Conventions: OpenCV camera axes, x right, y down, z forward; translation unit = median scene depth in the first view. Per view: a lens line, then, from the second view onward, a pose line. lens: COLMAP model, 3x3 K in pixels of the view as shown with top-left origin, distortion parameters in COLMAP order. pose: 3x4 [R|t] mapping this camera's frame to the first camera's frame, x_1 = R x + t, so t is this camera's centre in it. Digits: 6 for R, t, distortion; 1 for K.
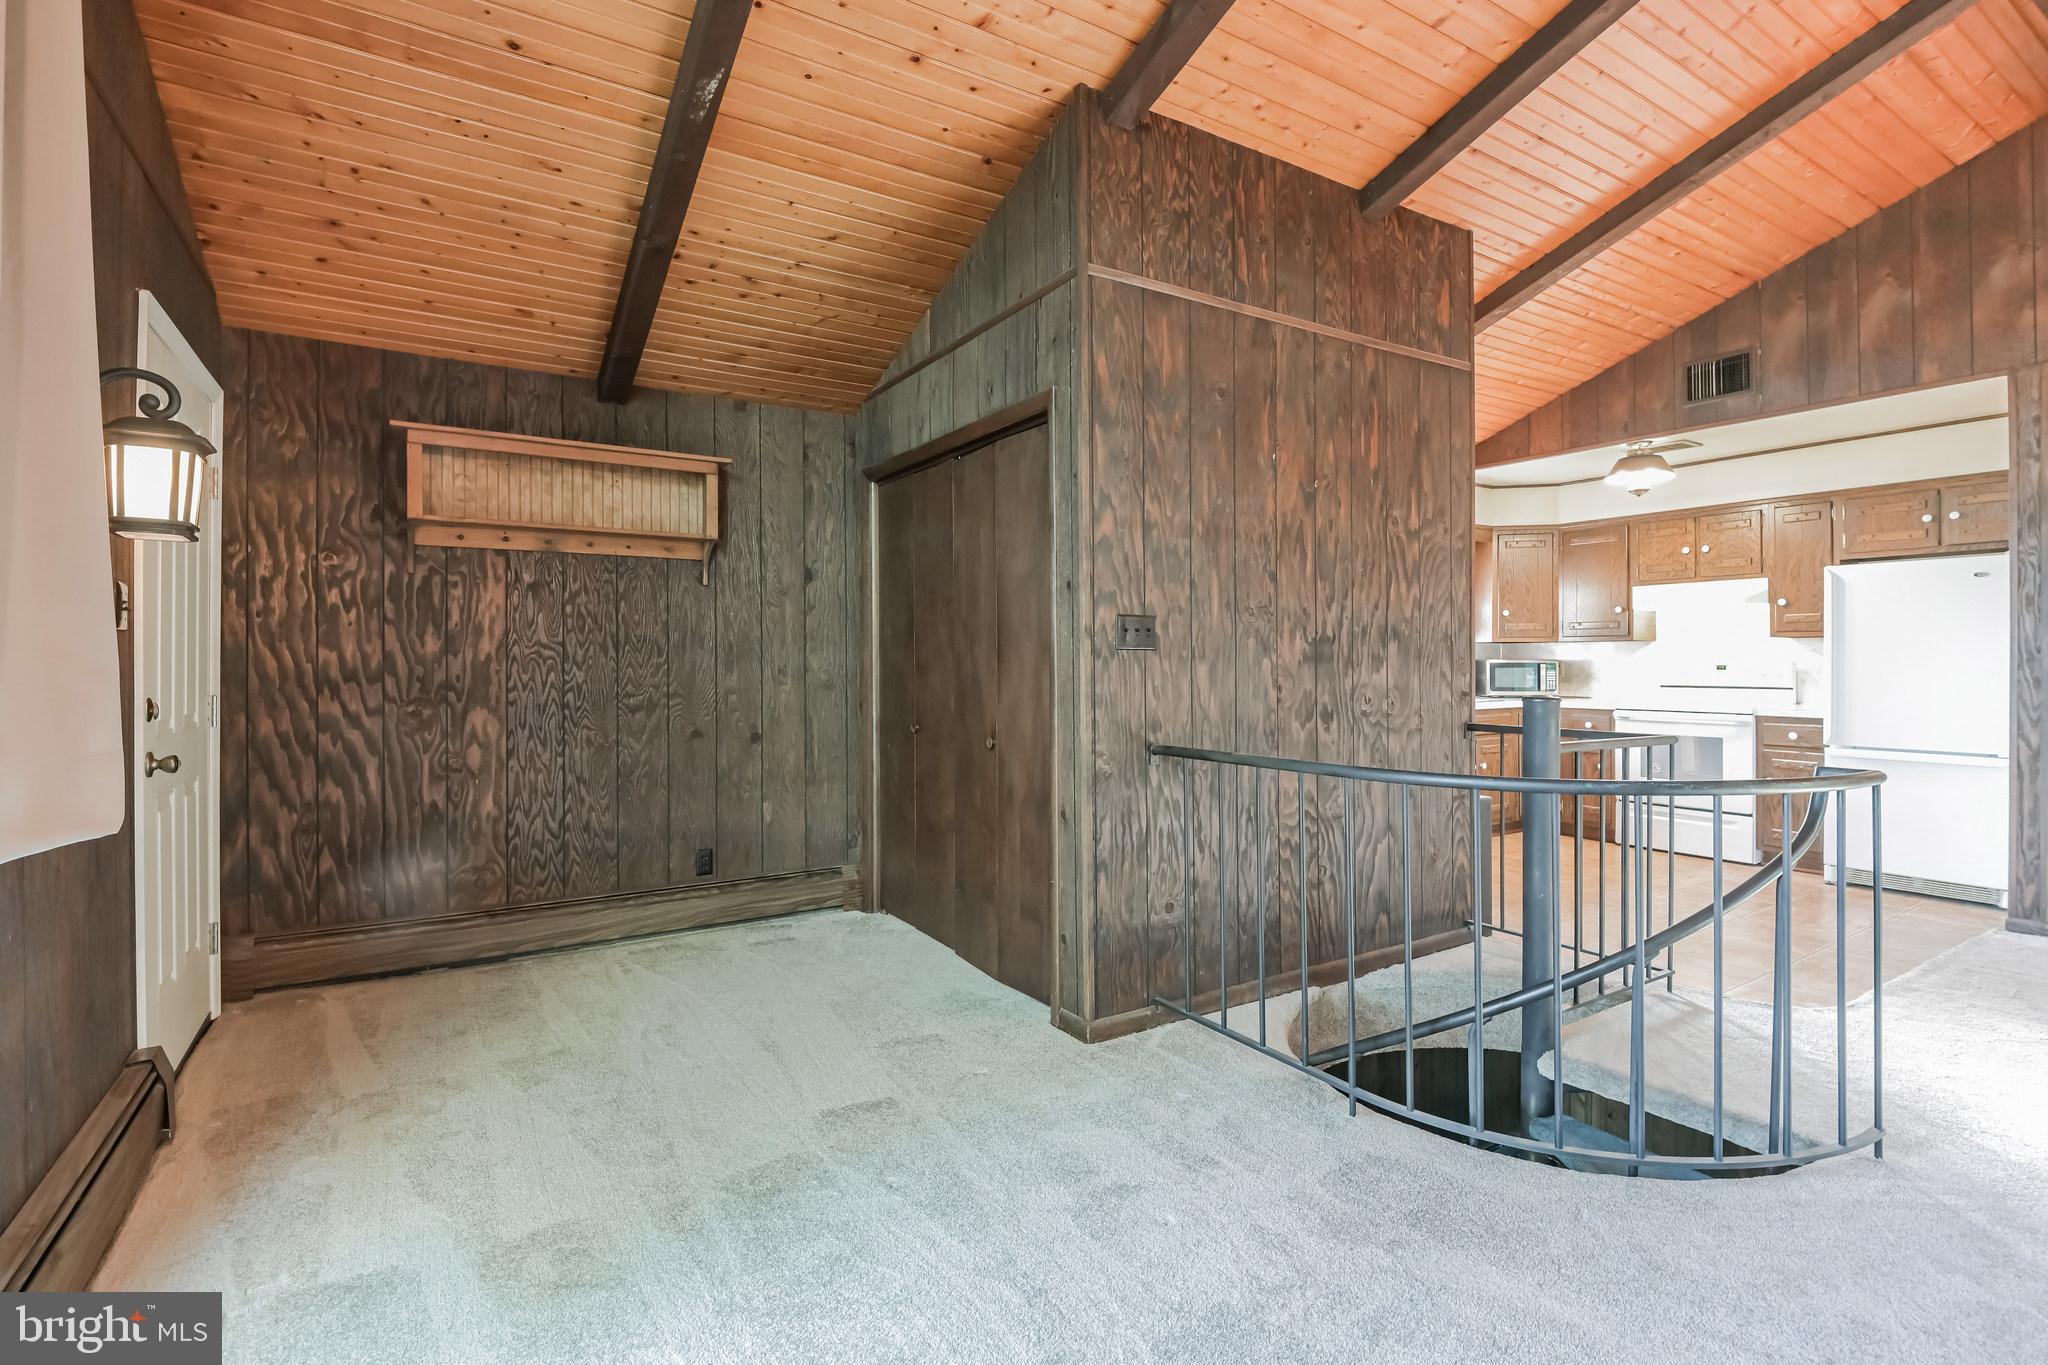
lens RADIAL K [[954.0, 0, 1037.0], [0, 954.0, 661.0], [0, 0, 1]] dist [0.014231, -0.026583]
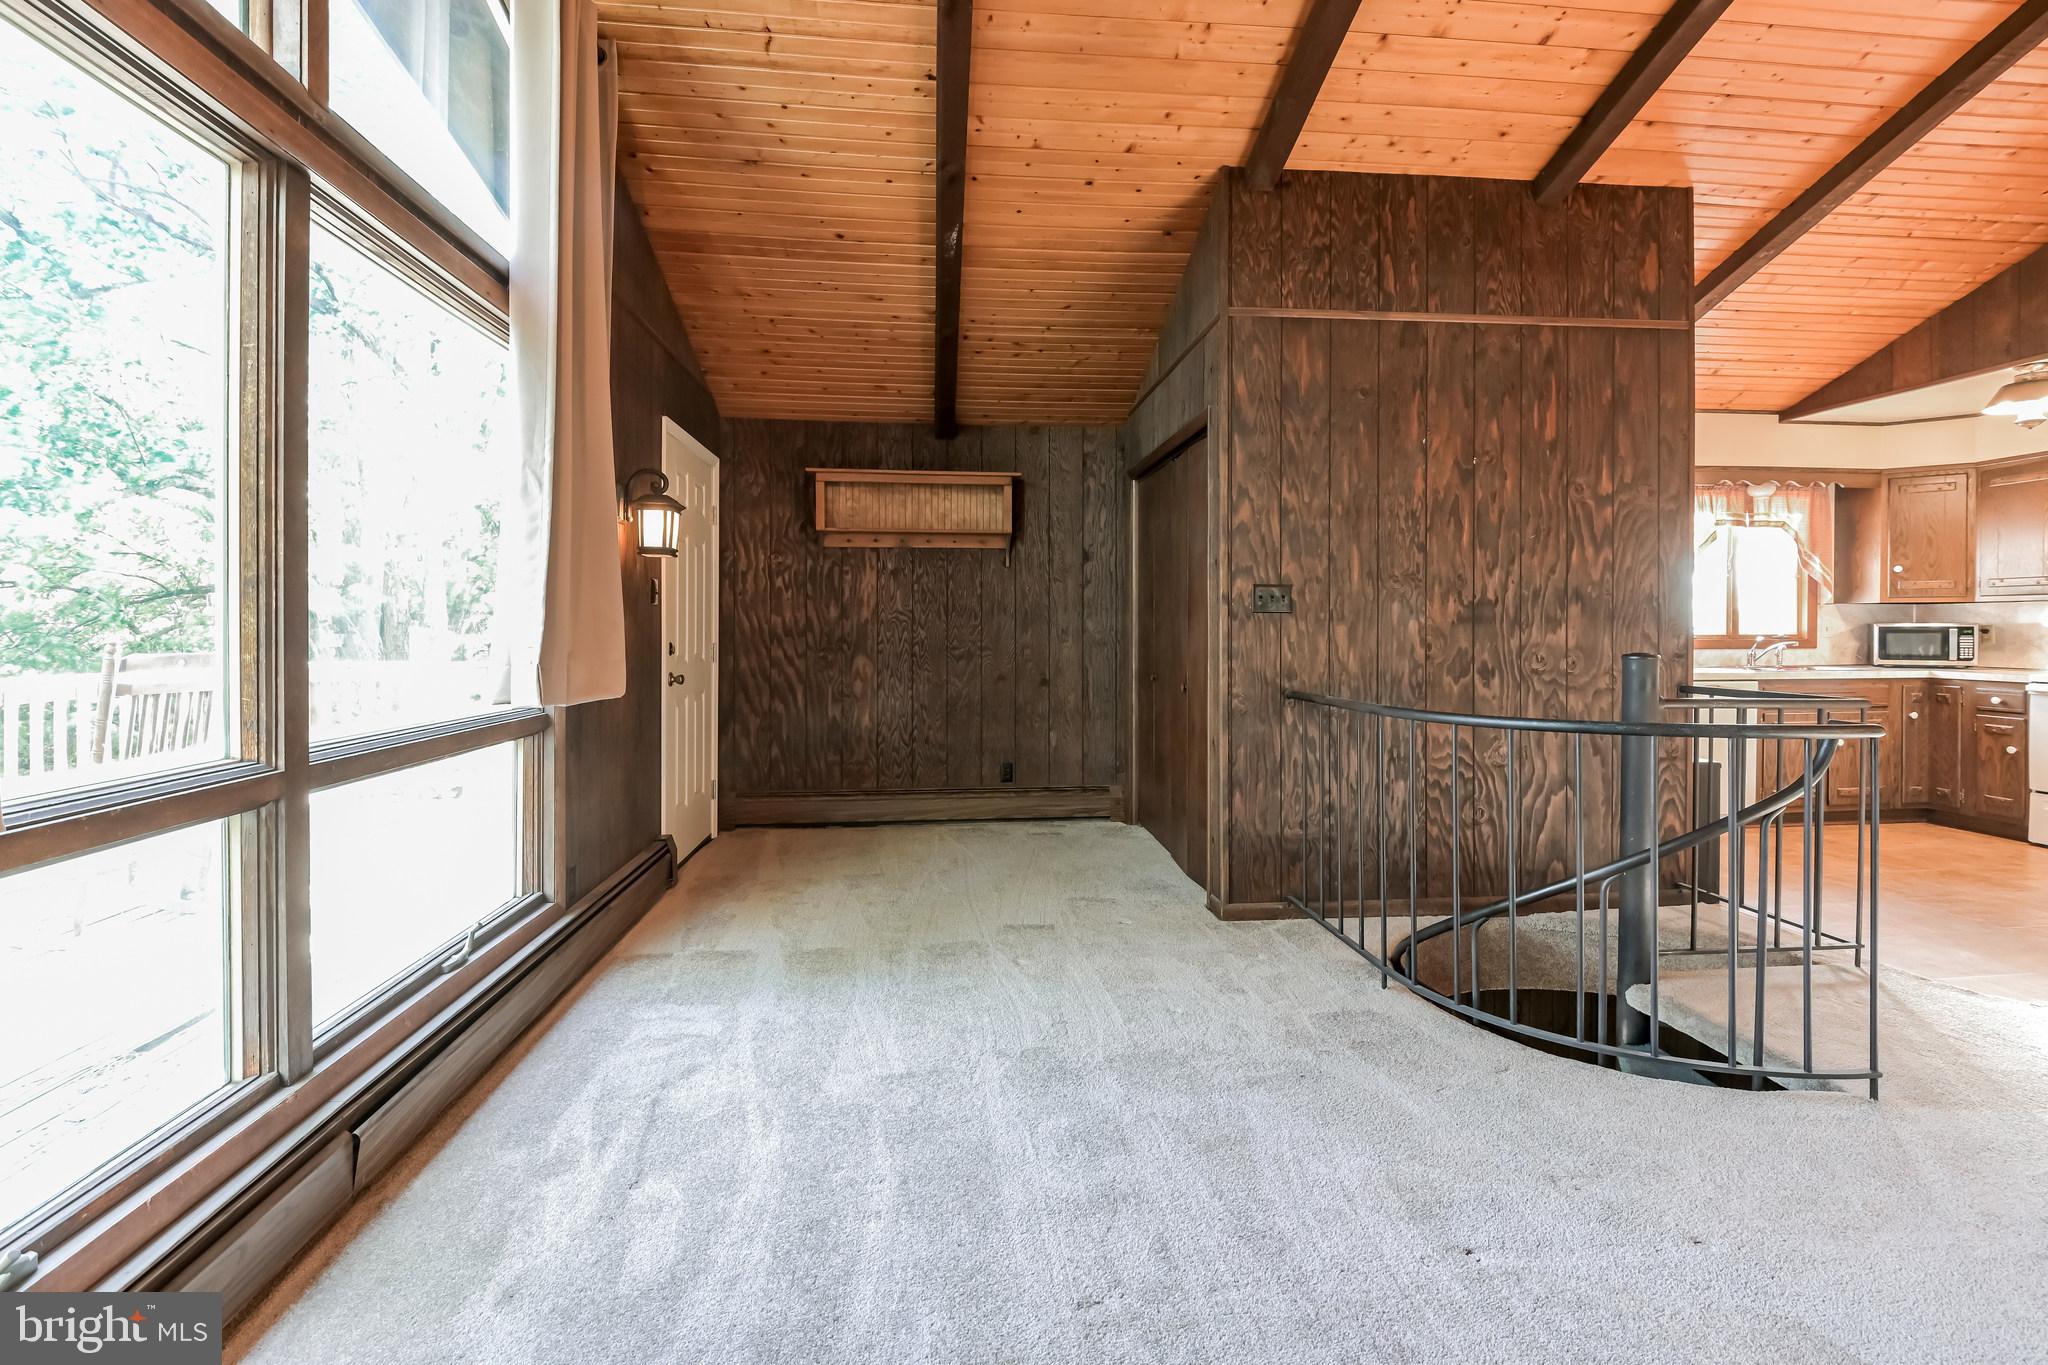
lens RADIAL K [[934.1, 0, 1026.3], [0, 934.1, 636.2], [0, 0, 1]] dist [0.001034, -0.010062]
pose [[0.894304, 0.005306, -0.447429, 0.307094], [-0.001556, 0.999961, 0.008748, 0.007381], [0.447458, -0.007128, 0.894277, -0.190019]]
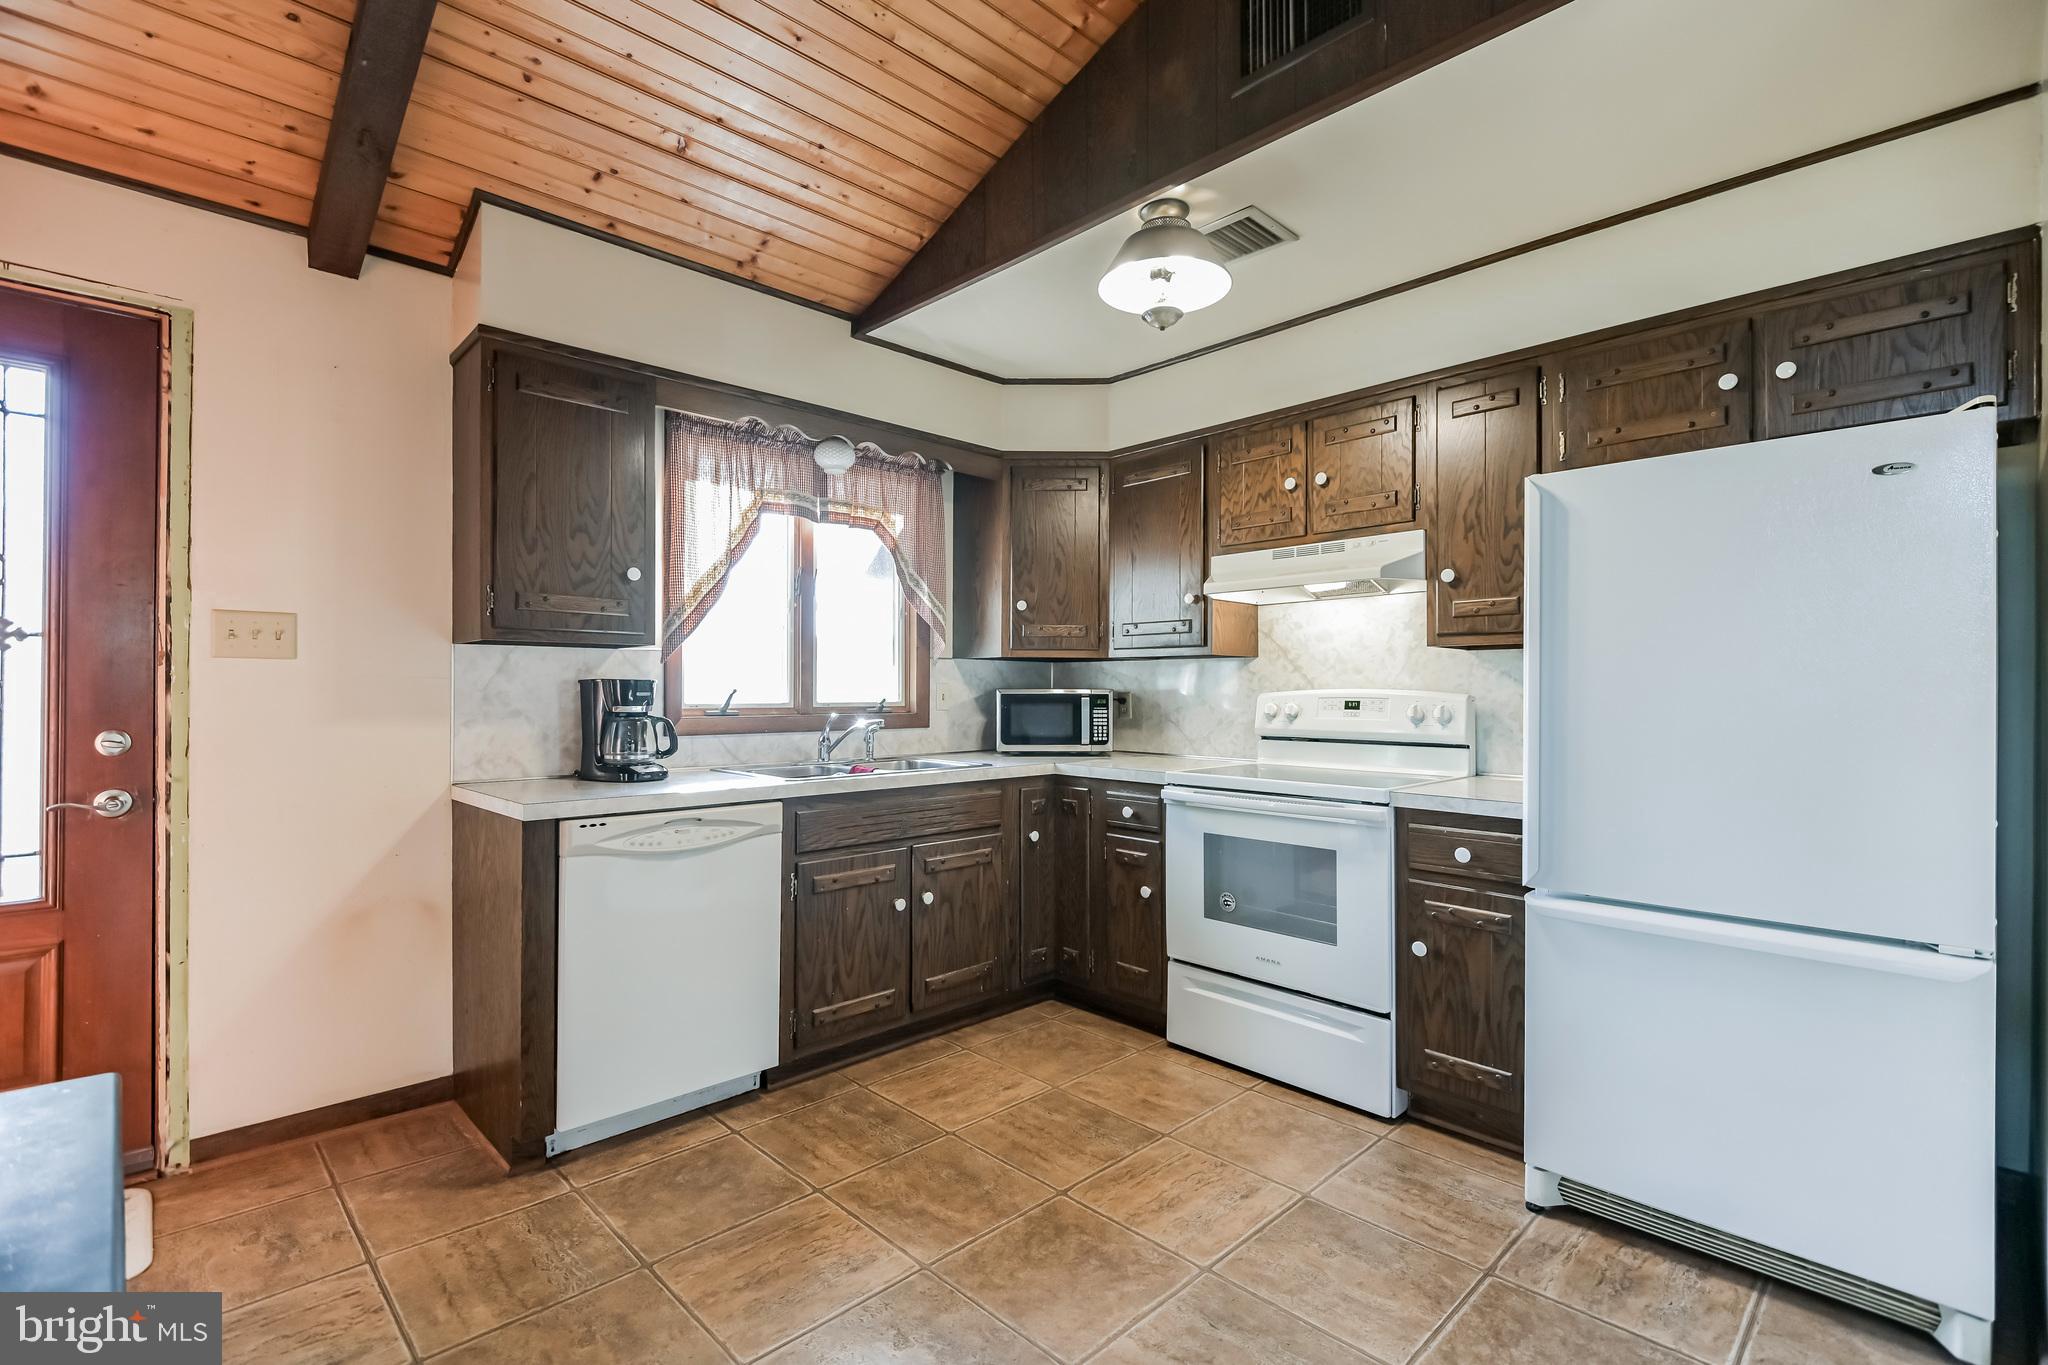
lens RADIAL K [[932.8, 0, 1019.6], [0, 932.8, 690.1], [0, 0, 1]] dist [0.000831, -0.010435]
pose [[0.979874, 0.004528, 0.199564, 0.720193], [-0.003722, 0.999983, -0.004415, 0.002641], [-0.199581, 0.003583, 0.979875, 0.877052]]
